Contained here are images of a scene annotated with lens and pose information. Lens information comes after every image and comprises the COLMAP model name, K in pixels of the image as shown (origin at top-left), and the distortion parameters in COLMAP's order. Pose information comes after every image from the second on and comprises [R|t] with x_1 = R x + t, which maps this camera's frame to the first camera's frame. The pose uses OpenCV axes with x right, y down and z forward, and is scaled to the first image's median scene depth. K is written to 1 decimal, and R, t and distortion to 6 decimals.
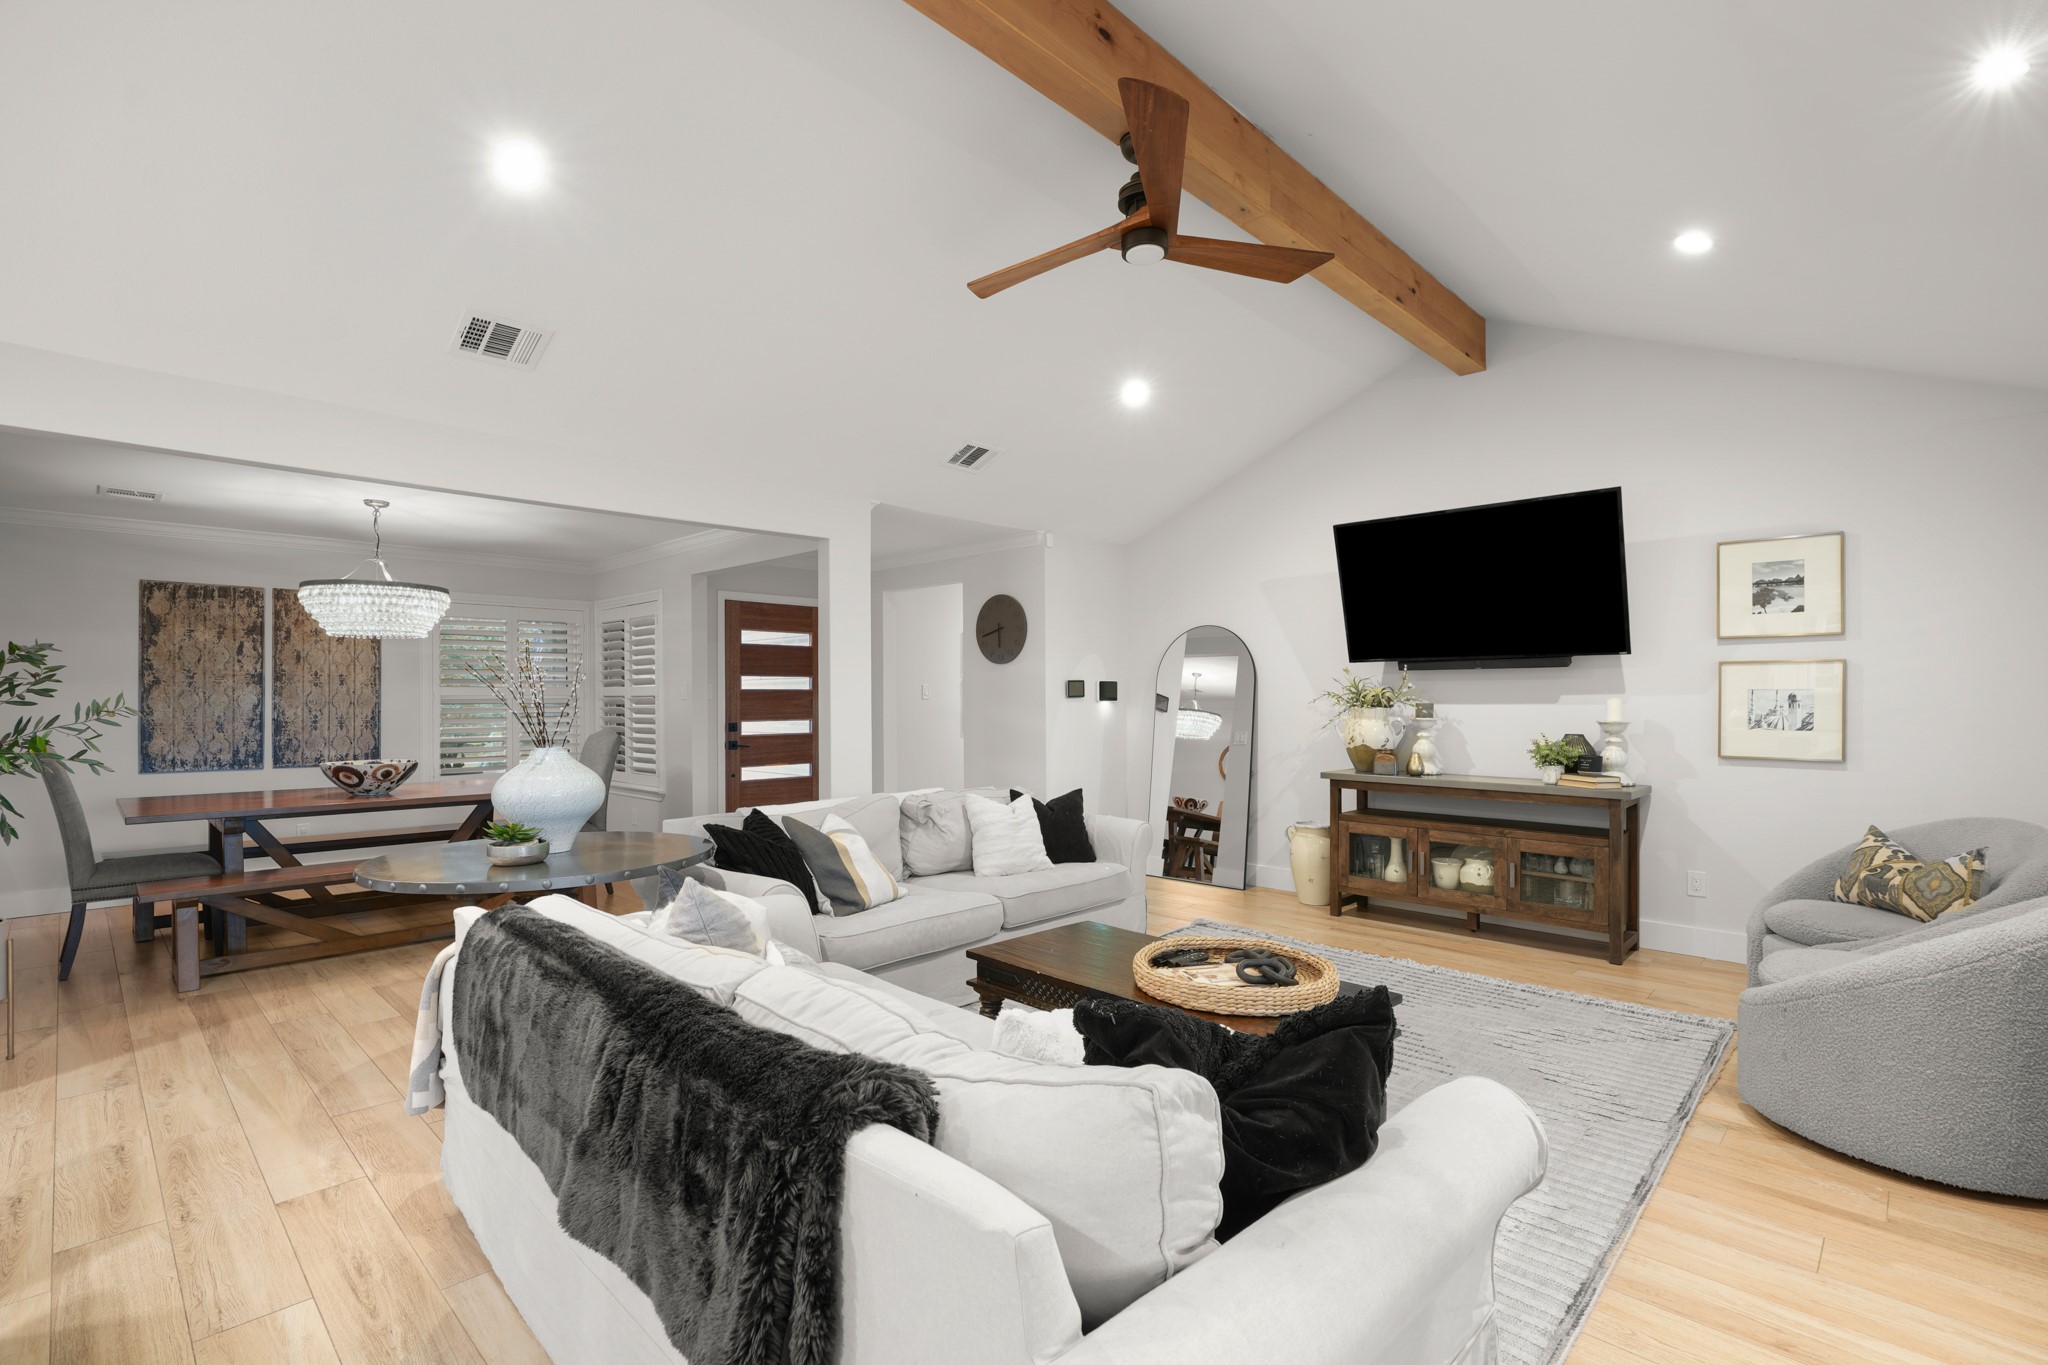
lens RADIAL K [[927.4, 0, 1029.8], [0, 927.4, 692.8], [0, 0, 1]] dist [-0.002060, 0.001415]
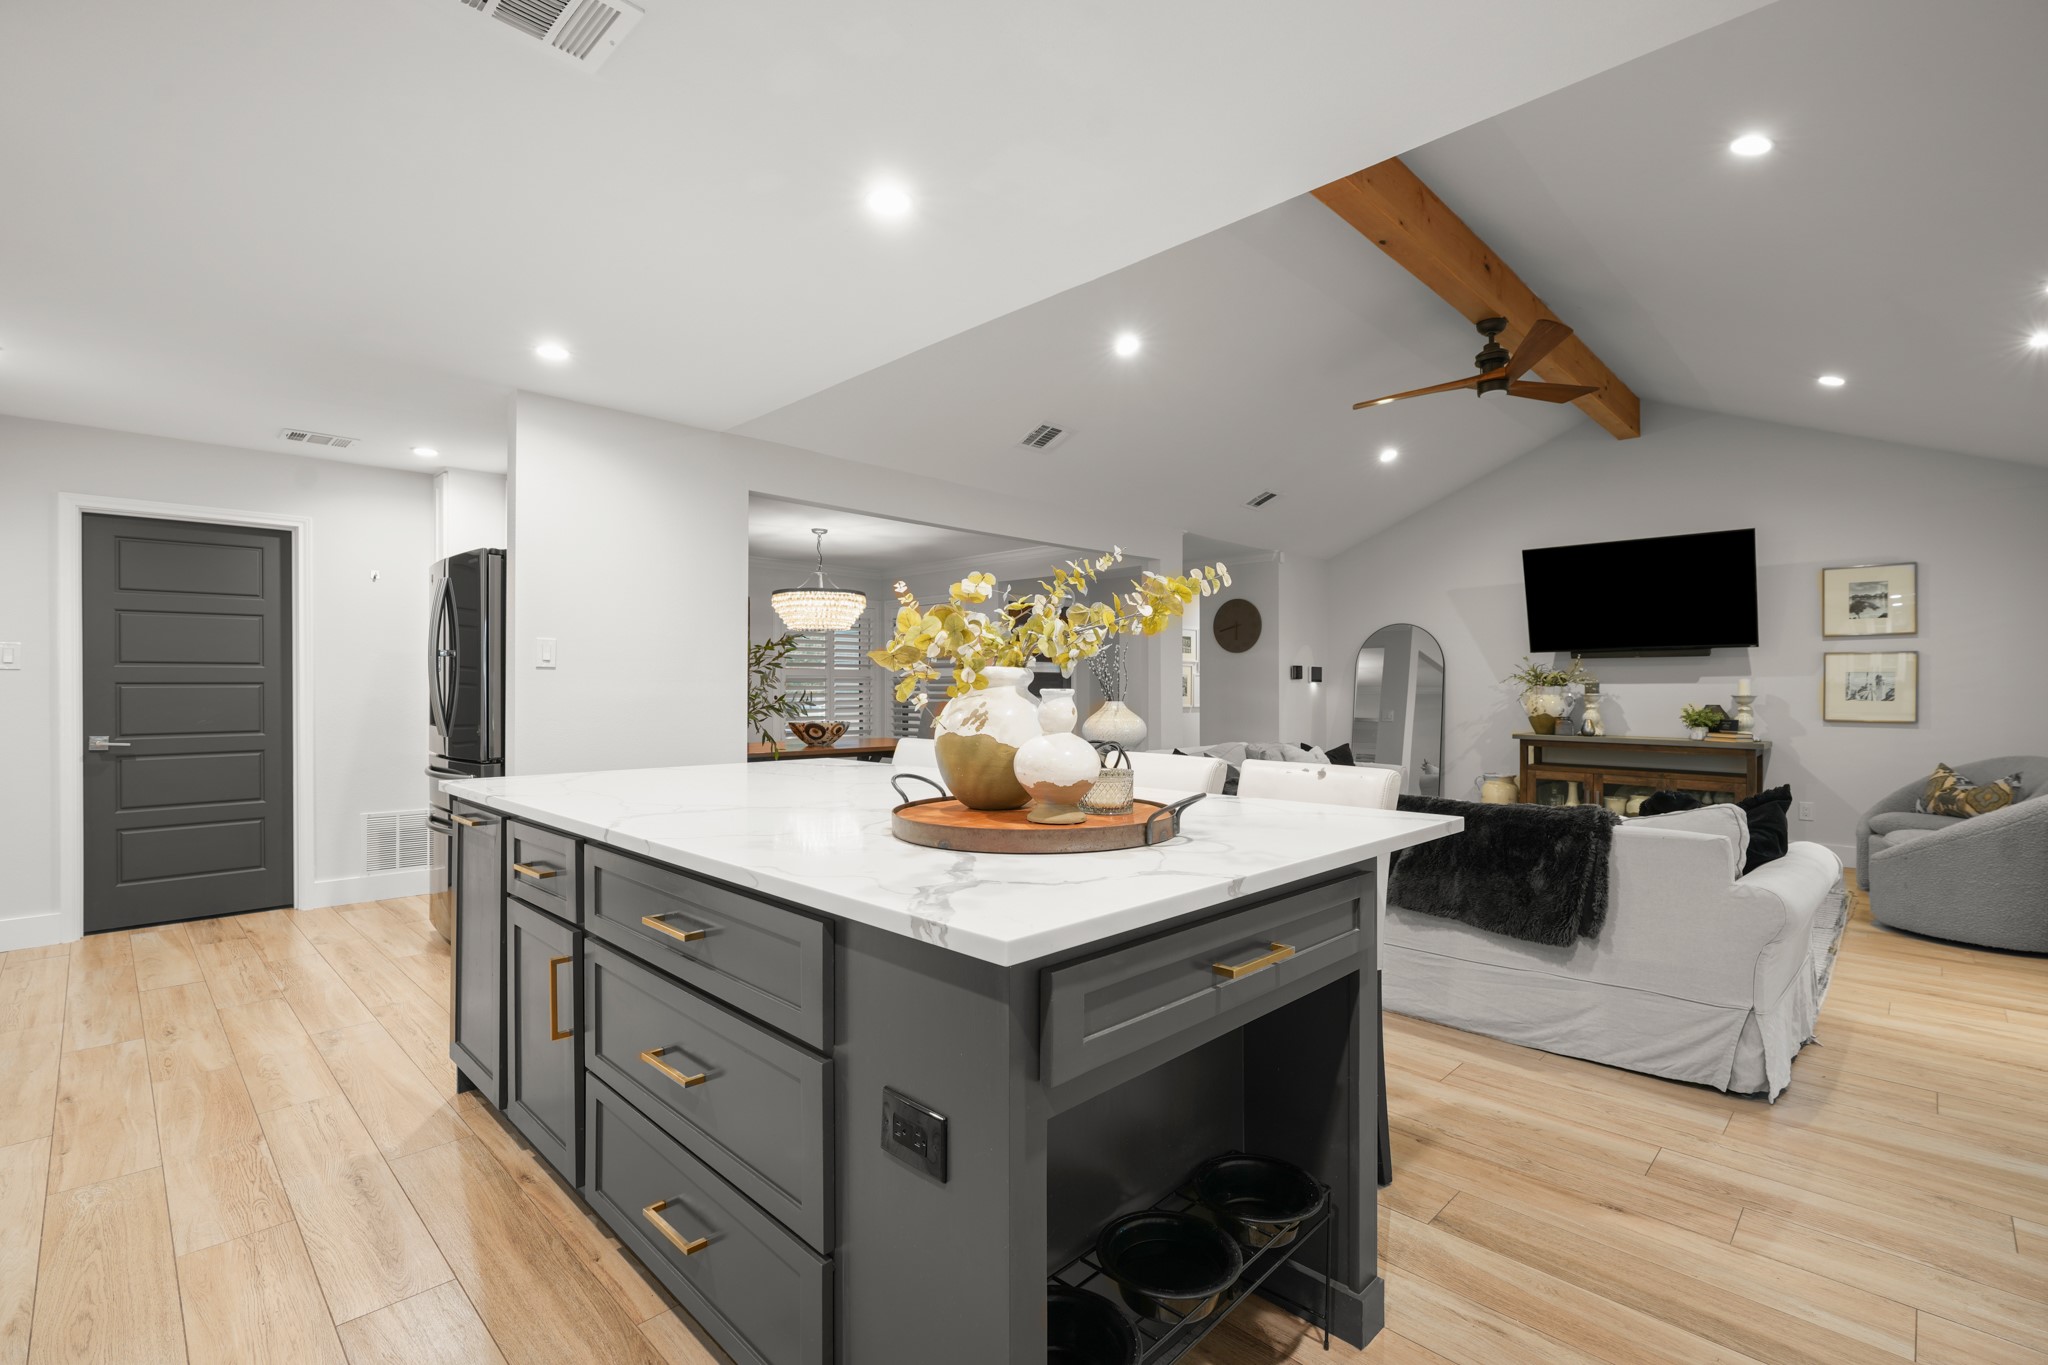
lens RADIAL K [[927.4, 0, 1015.2], [0, 927.4, 681.4], [0, 0, 1]] dist [-0.002060, 0.001415]
pose [[0.999965, 0.005273, -0.006540, -0.507115], [-0.005295, 0.999980, -0.003385, 0.022863], [0.006522, 0.003420, 0.999973, -0.443707]]
